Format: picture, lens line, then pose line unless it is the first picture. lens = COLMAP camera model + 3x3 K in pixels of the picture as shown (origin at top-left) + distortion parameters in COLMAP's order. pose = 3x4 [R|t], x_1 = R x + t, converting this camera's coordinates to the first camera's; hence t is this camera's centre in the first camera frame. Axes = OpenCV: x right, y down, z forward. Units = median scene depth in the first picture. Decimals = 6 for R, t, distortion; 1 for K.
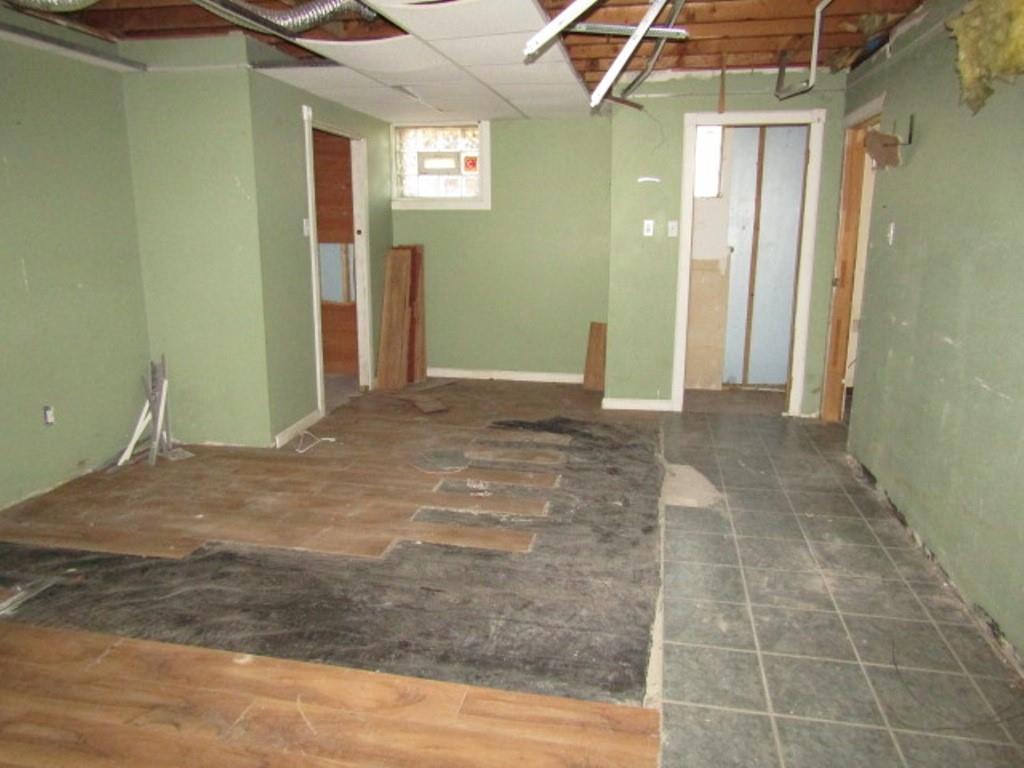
lens RADIAL K [[750.2, 0, 510.5], [0, 750.2, 391.4], [0, 0, 1]] dist [-0.004822, 0.009118]
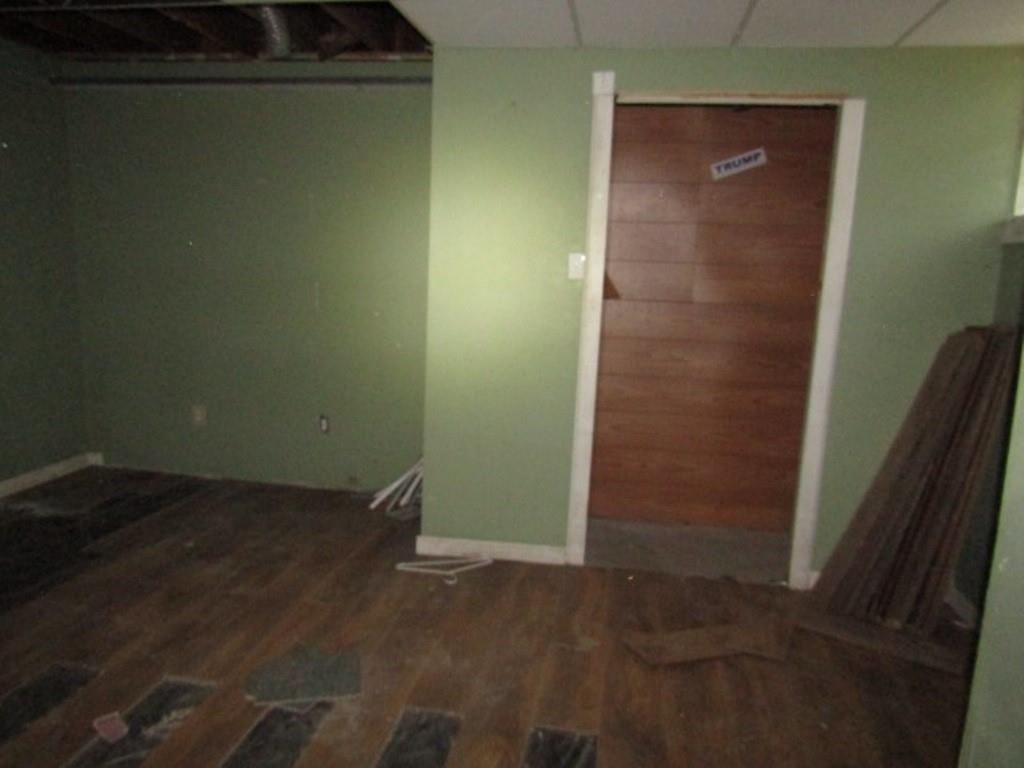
lens RADIAL K [[750.2, 0, 510.5], [0, 750.2, 391.4], [0, 0, 1]] dist [-0.004822, 0.009118]
pose [[0.000581, 0.170177, -0.985413, 0.457898], [-0.253873, 0.953154, 0.164456, -0.259092], [0.967237, 0.250074, 0.043757, 1.183790]]
